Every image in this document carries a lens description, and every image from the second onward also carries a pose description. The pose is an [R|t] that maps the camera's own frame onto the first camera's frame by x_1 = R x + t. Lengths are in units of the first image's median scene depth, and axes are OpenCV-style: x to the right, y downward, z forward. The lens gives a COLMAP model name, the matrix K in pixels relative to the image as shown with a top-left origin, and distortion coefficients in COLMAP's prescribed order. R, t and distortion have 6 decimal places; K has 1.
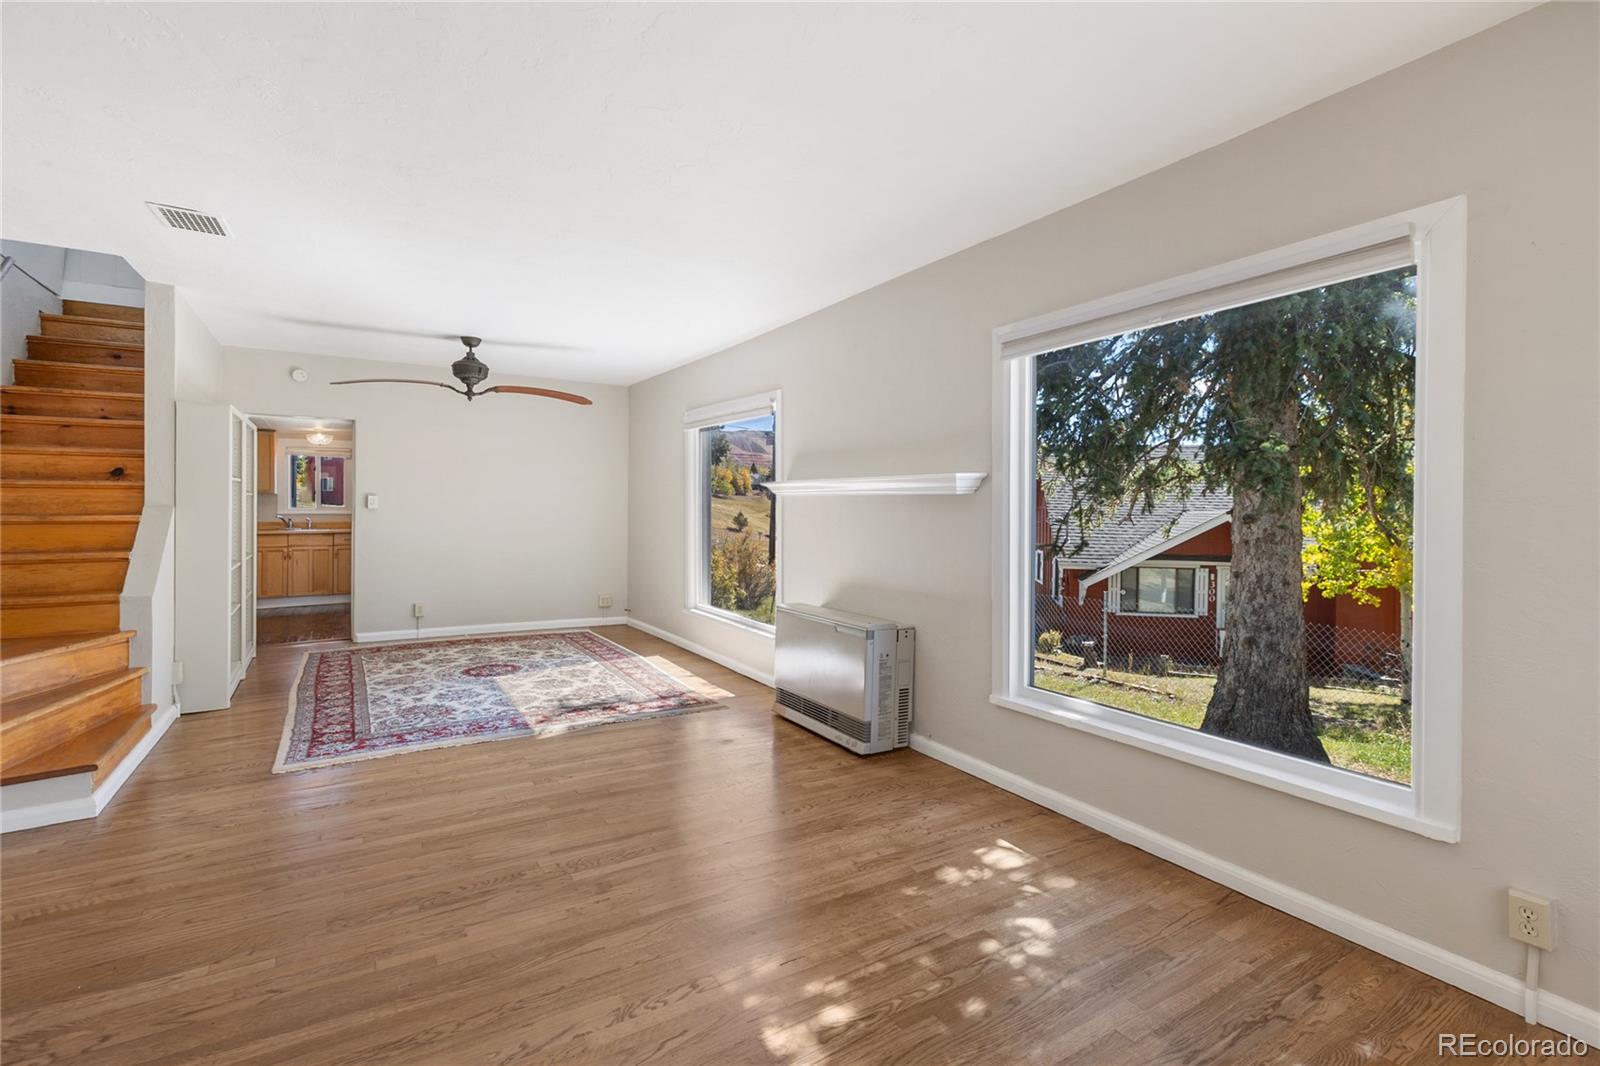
lens RADIAL K [[733.1, 0, 792.4], [0, 733.1, 521.1], [0, 0, 1]] dist [-0.000540, -0.000378]
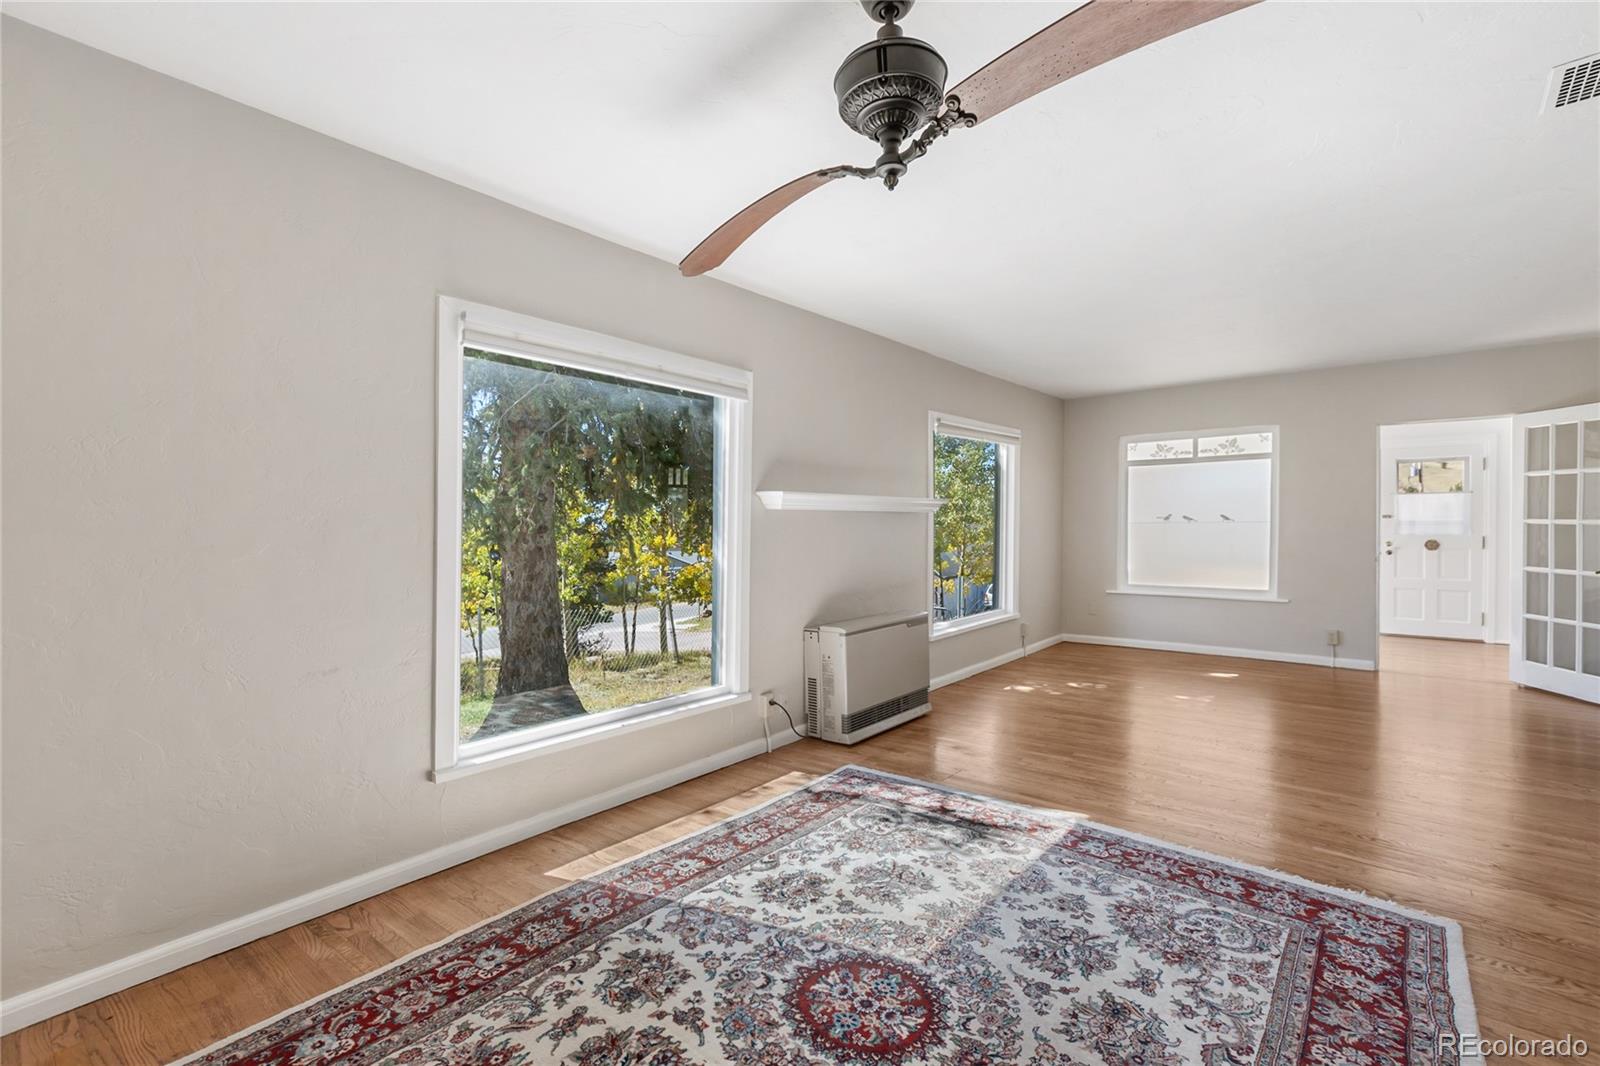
lens RADIAL K [[733.1, 0, 793.1], [0, 733.1, 525.0], [0, 0, 1]] dist [-0.000540, -0.000378]
pose [[-0.338692, -0.010086, 0.940843, -0.981058], [0.013301, 0.999791, 0.015506, -0.035367], [-0.940803, 0.017766, -0.338488, 1.558028]]
